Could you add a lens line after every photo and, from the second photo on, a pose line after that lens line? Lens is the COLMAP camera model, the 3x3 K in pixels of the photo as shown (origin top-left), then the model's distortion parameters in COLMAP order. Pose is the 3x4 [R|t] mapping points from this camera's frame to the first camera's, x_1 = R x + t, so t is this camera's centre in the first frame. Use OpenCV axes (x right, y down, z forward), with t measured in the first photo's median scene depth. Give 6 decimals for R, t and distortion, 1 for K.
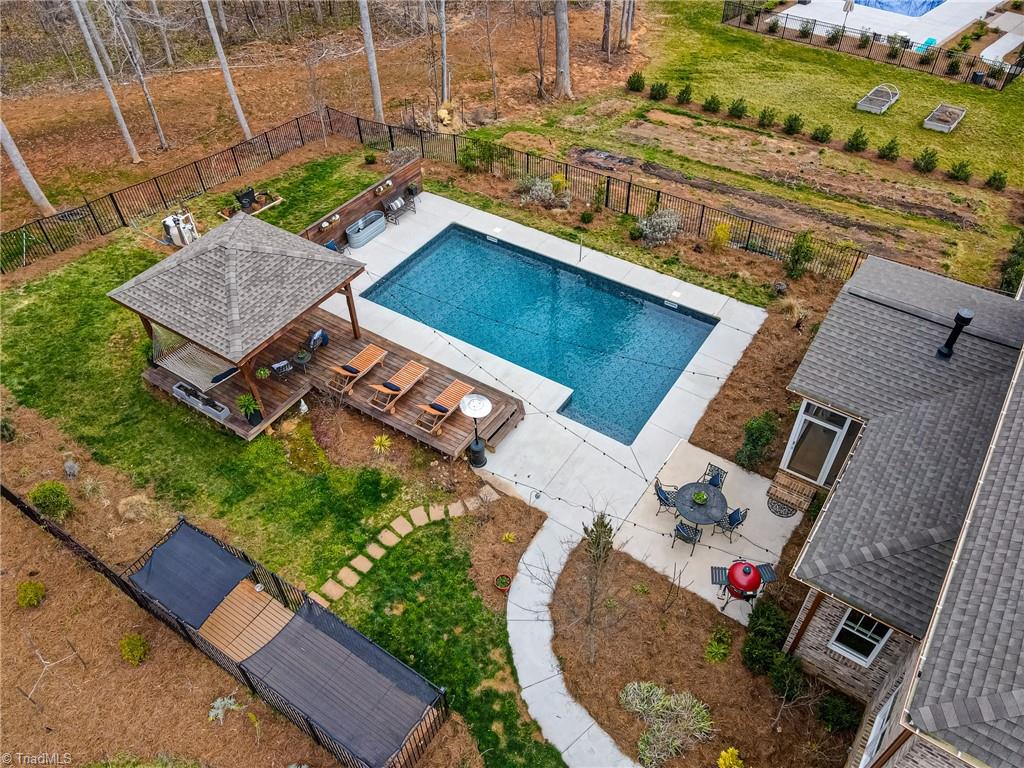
lens RADIAL K [[748.8, 0, 516.0], [0, 748.8, 387.1], [0, 0, 1]] dist [0.015305, -0.000469]
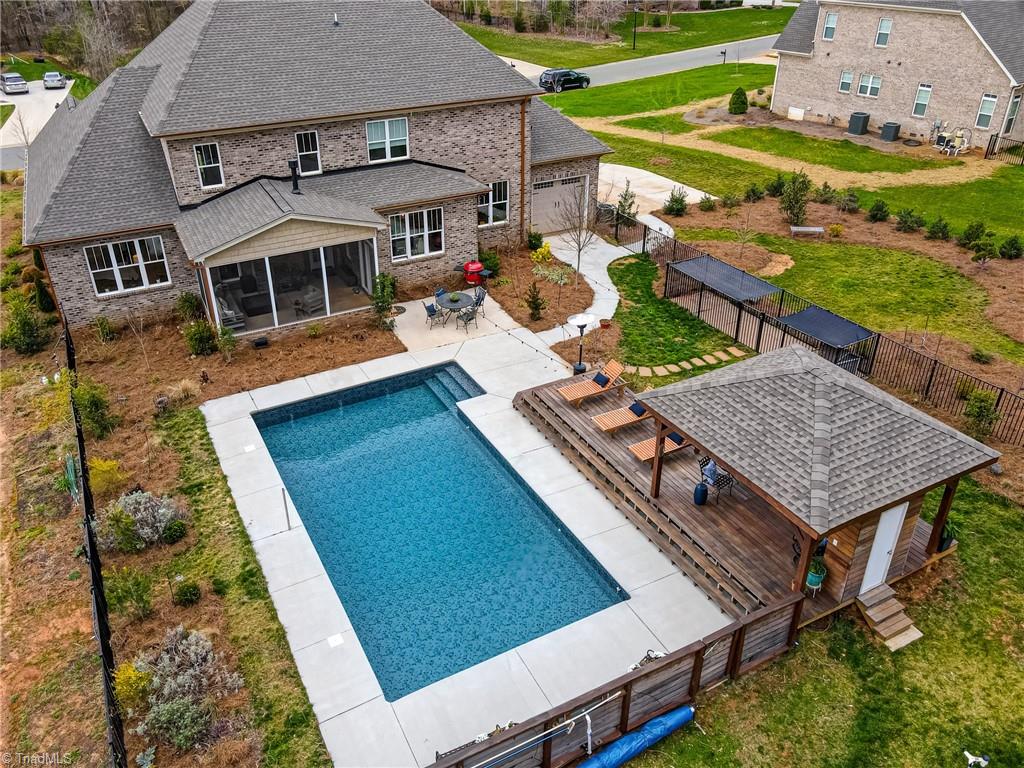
lens RADIAL K [[807.2, 0, 504.2], [0, 807.2, 383.2], [0, 0, 1]] dist [0.013381, 0.001613]
pose [[-0.882475, -0.215743, 0.417963, -0.346942], [0.349818, 0.292979, 0.889826, -0.772107], [-0.314428, 0.931460, -0.183076, 0.964060]]
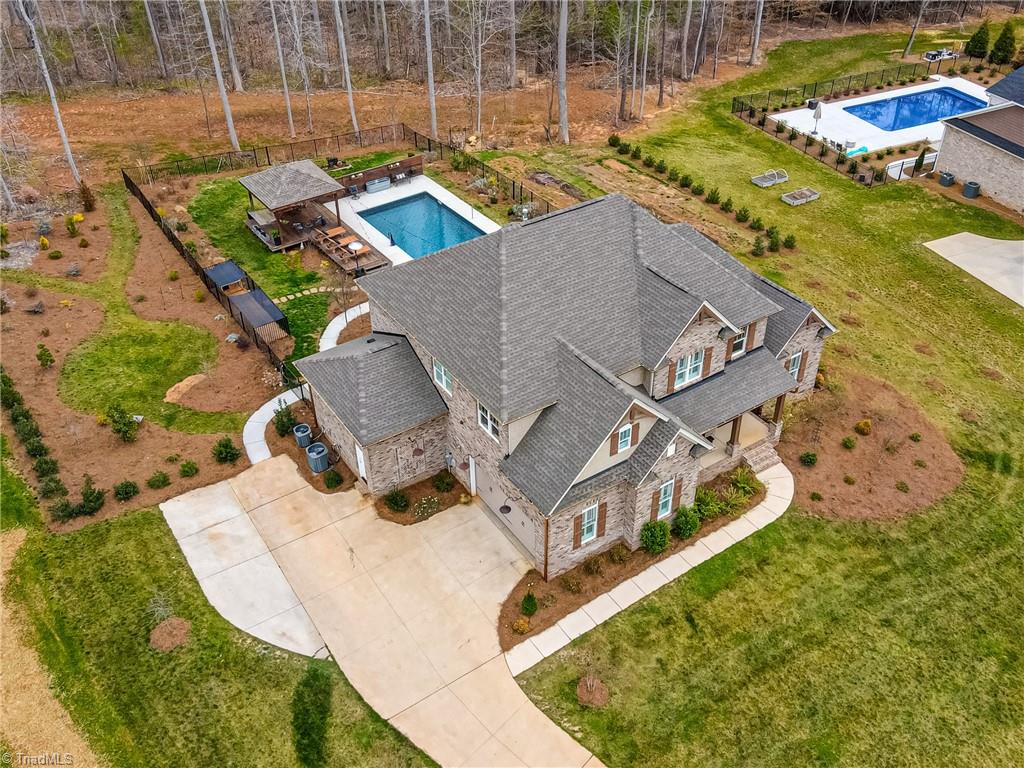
lens RADIAL K [[947.8, 0, 510.8], [0, 947.8, 382.9], [0, 0, 1]] dist [-0.002625, 0.025756]
pose [[0.928890, 0.225248, -0.293984, 0.950362], [-0.260894, 0.961372, -0.087741, 0.398073], [0.262865, 0.158200, 0.951775, -1.117171]]
